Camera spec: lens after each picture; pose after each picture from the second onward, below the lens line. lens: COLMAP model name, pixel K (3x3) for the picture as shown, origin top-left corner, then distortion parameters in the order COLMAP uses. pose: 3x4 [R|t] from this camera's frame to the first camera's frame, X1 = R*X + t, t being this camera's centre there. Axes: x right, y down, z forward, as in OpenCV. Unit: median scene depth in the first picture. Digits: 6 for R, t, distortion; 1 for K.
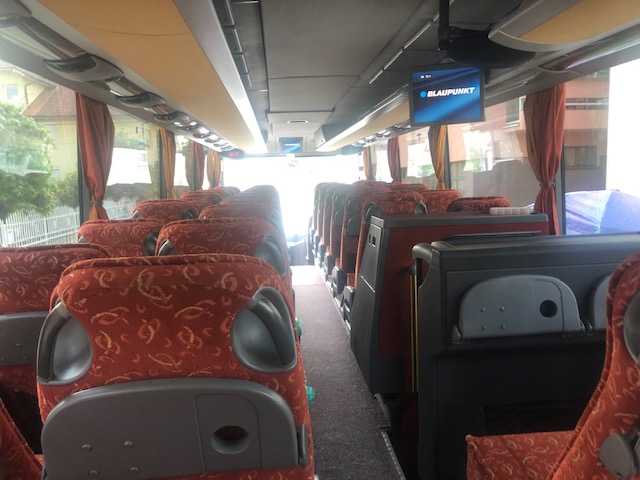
lens RADIAL K [[514.2, 0, 320.0], [0, 514.2, 240.0], [0, 0, 1]] dist [0.062991, -0.164478]
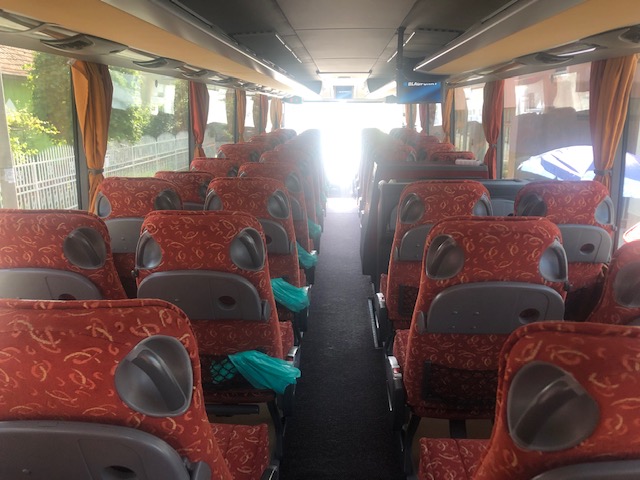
lens RADIAL K [[524.5, 0, 322.1], [0, 524.5, 236.3], [0, 0, 1]] dist [0.008994, 0.002707]
pose [[0.991669, 0.061421, -0.113227, 0.056423], [-0.048048, 0.991937, 0.117272, -0.001180], [0.119517, -0.110855, 0.986624, -0.223623]]
